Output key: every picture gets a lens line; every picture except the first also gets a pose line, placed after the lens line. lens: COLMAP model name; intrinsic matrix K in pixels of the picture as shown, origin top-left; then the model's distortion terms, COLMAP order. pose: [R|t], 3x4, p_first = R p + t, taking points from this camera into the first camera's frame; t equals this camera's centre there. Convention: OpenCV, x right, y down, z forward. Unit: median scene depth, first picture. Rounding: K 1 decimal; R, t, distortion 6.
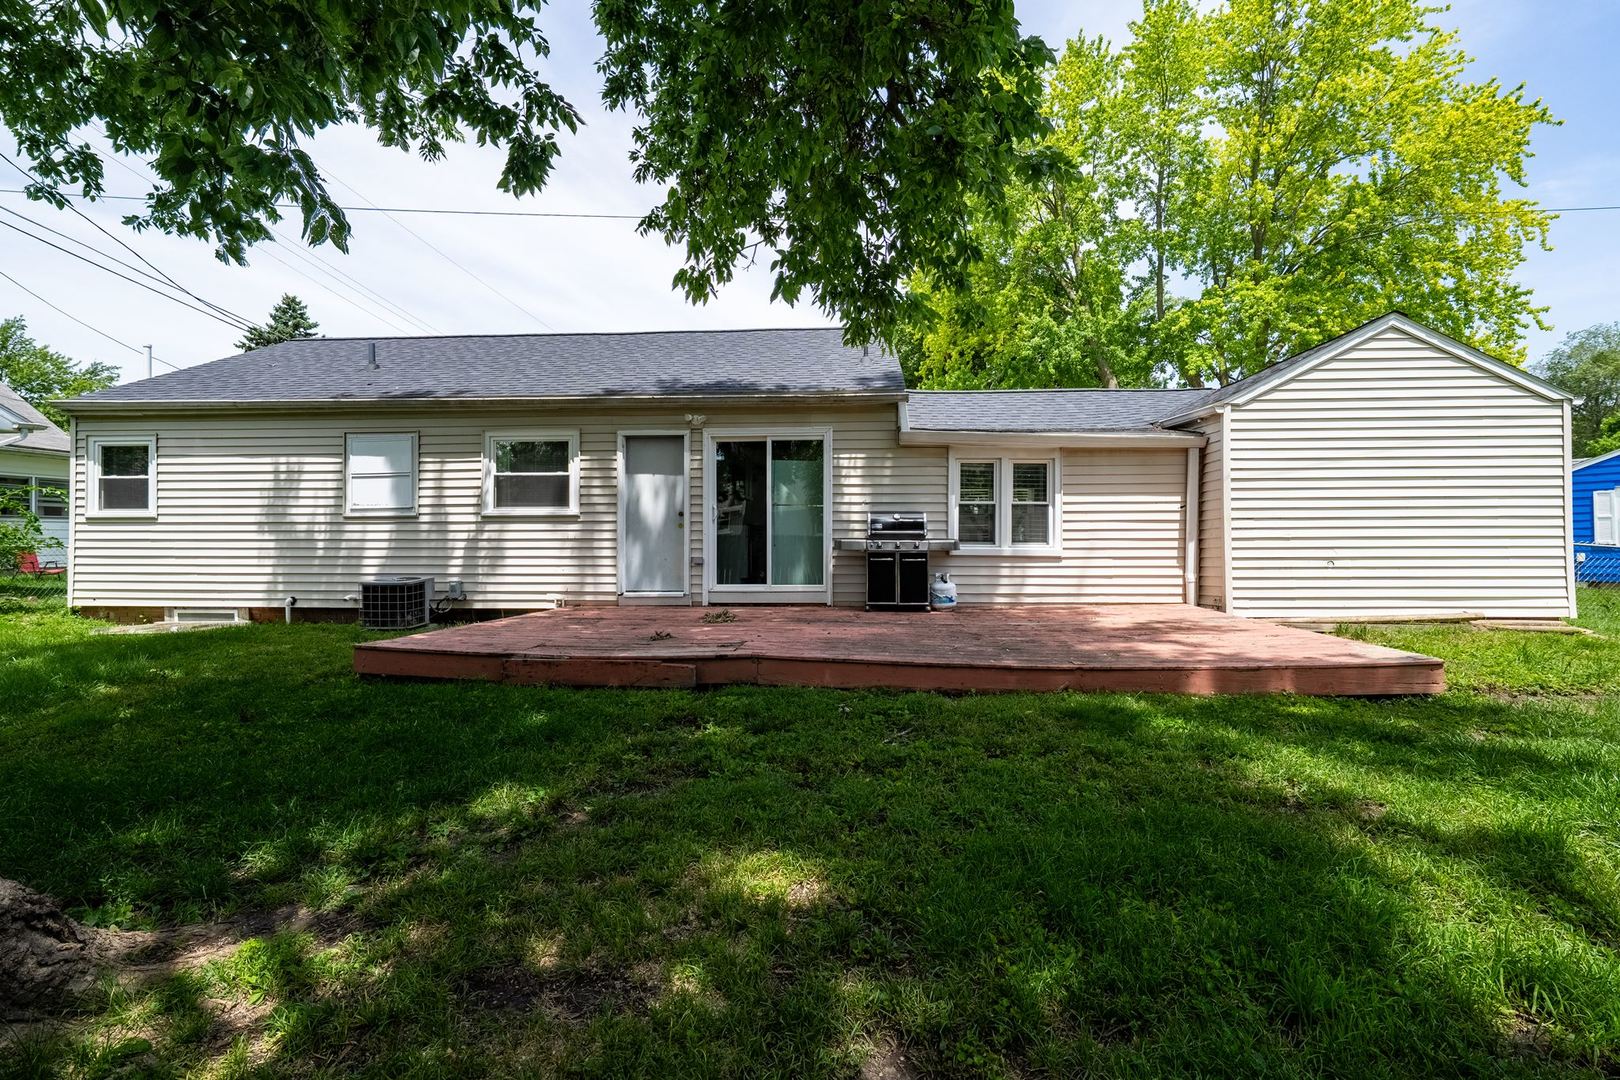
lens RADIAL K [[689.6, 0, 810.0], [0, 689.6, 540.0], [0, 0, 1]] dist [-0.000070, -0.000135]
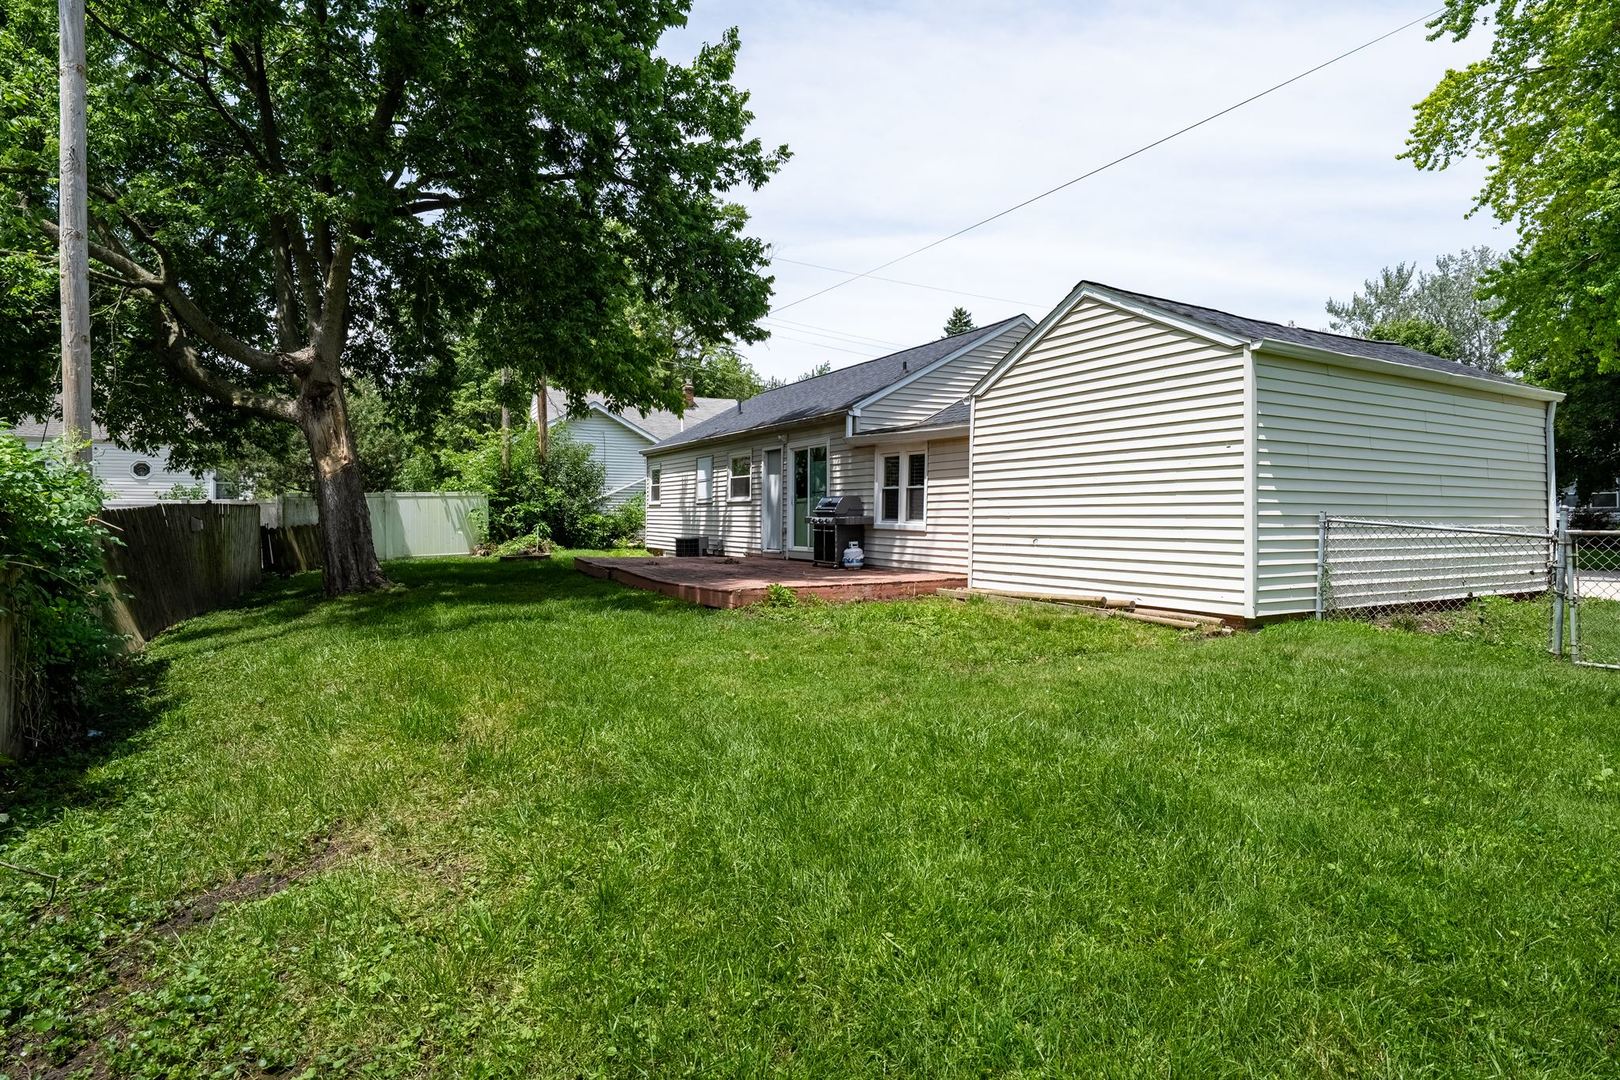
lens RADIAL K [[838.0, 0, 810.0], [0, 838.0, 540.0], [0, 0, 1]] dist [-0.001188, -0.001196]
pose [[0.535735, 0.027094, -0.843951, 1.418817], [-0.001932, 0.999522, 0.030862, -0.005144], [0.844384, -0.014903, 0.535531, 0.043205]]
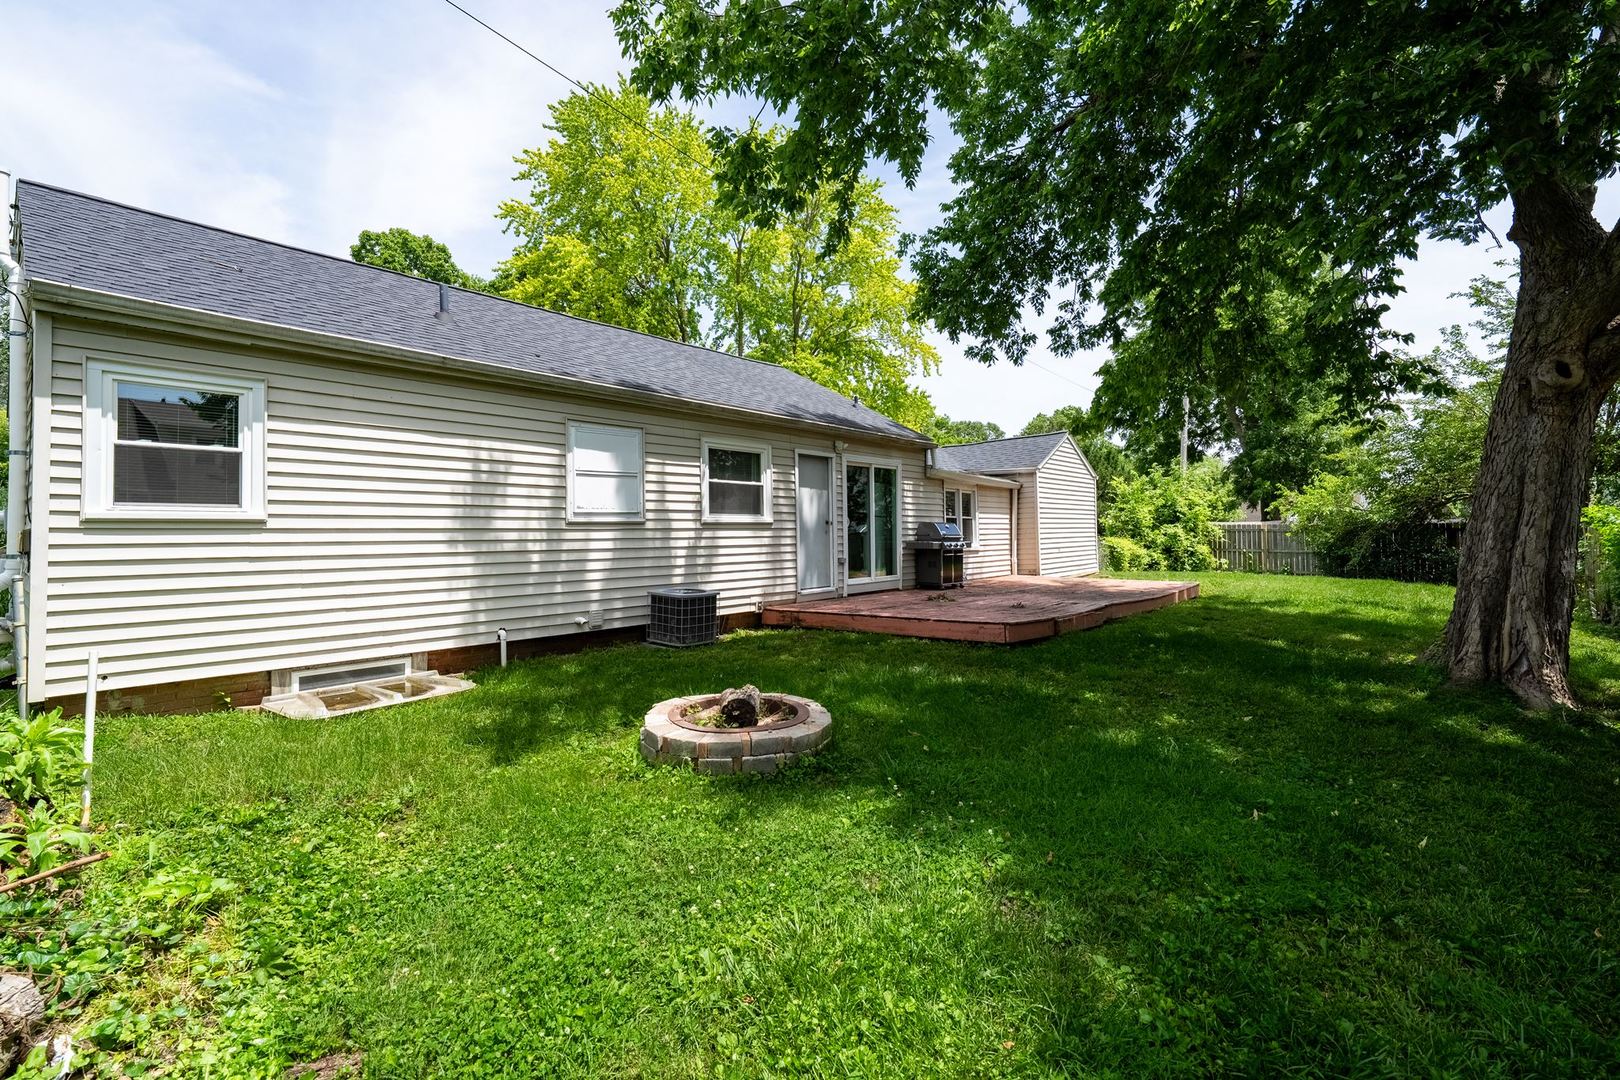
lens RADIAL K [[689.6, 0, 810.0], [0, 689.6, 540.0], [0, 0, 1]] dist [-0.000070, -0.000135]
pose [[0.617250, -0.012426, 0.786669, -1.140994], [0.002828, 0.999904, 0.013576, -0.023030], [-0.786762, -0.006154, 0.617226, 0.275639]]
